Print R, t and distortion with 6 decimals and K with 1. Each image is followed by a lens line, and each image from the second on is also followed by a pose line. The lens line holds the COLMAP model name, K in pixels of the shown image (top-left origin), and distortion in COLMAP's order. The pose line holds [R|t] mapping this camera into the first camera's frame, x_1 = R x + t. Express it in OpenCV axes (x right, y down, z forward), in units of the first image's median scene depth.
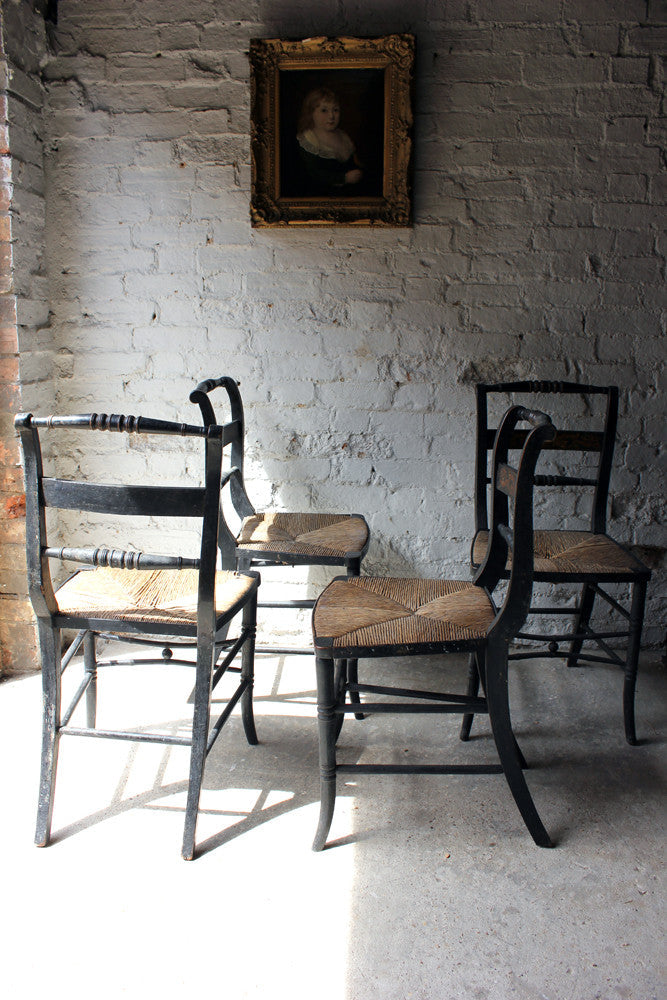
lens RADIAL K [[823.3, 0, 331.9], [0, 823.3, 505.8], [0, 0, 1]] dist [-0.164110, 0.140101]
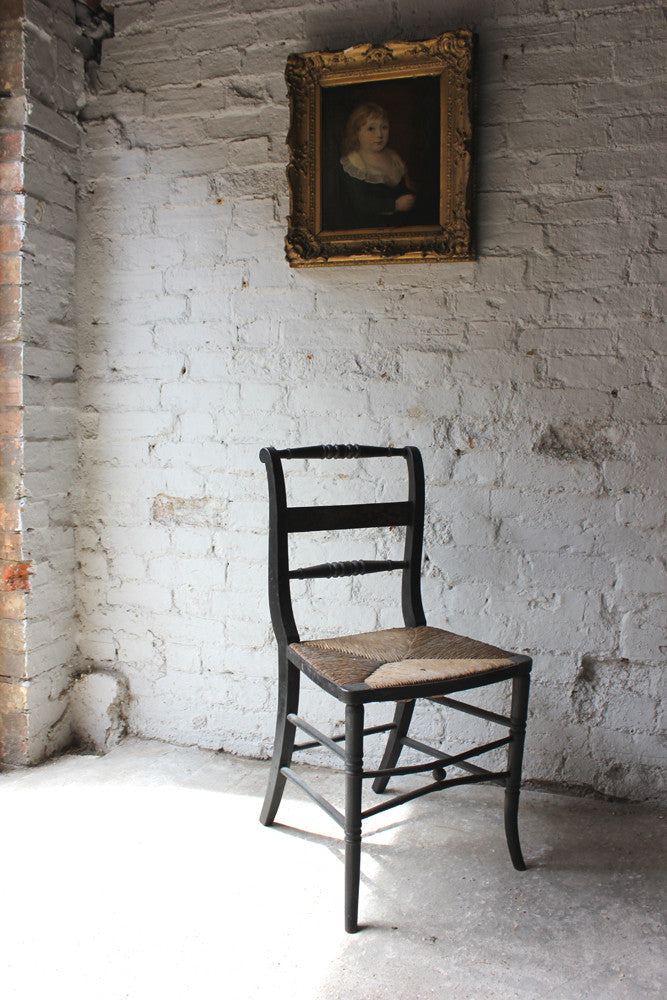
lens RADIAL K [[859.2, 0, 335.3], [0, 859.2, 509.5], [0, 0, 1]] dist [-0.161728, 0.147762]
pose [[0.972461, 0.032410, -0.230801, 0.167621], [-0.060429, 0.991481, -0.115383, 0.012363], [0.225096, 0.126152, 0.966135, 0.175355]]
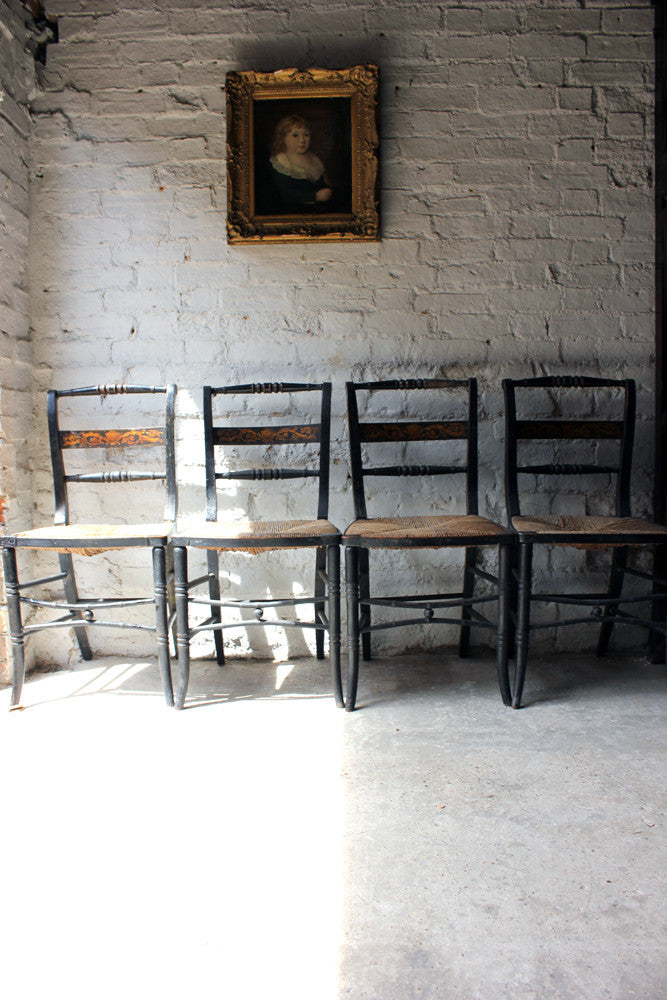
lens RADIAL K [[823.3, 0, 331.9], [0, 823.3, 505.8], [0, 0, 1]] dist [-0.164110, 0.140101]
pose [[0.998961, -0.019369, 0.041260, -0.014377], [0.025140, 0.989217, -0.144286, 0.148695], [-0.038020, 0.145173, 0.988675, 0.007778]]
